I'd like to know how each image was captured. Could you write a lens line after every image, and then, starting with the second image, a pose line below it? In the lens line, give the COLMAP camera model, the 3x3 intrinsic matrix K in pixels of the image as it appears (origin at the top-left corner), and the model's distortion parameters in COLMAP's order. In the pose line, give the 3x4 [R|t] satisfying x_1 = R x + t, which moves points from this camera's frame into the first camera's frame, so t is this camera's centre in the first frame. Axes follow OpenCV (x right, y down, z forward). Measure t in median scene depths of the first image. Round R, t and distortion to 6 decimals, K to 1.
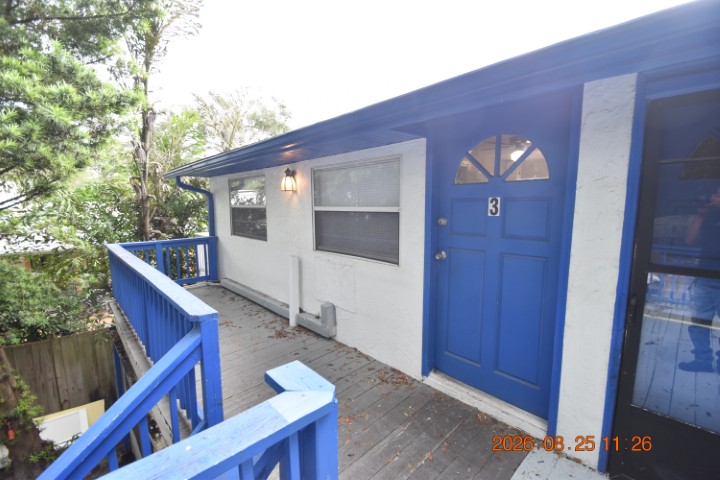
lens RADIAL K [[316.2, 0, 360.4], [0, 316.2, 241.3], [0, 0, 1]] dist [0.001117, -0.005941]
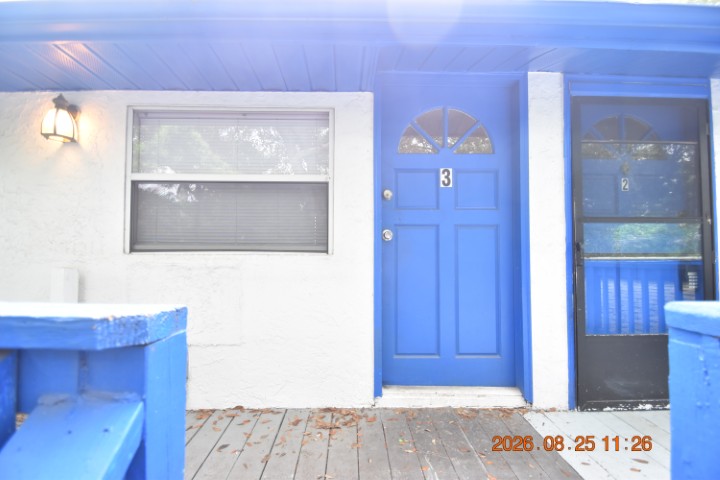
lens RADIAL K [[316.2, 0, 360.2], [0, 316.2, 240.7], [0, 0, 1]] dist [0.001117, -0.005941]
pose [[0.675077, 0.028918, 0.737180, -0.381843], [0.081350, 0.990220, -0.113341, 0.140062], [-0.733248, 0.136484, 0.666123, 0.478171]]
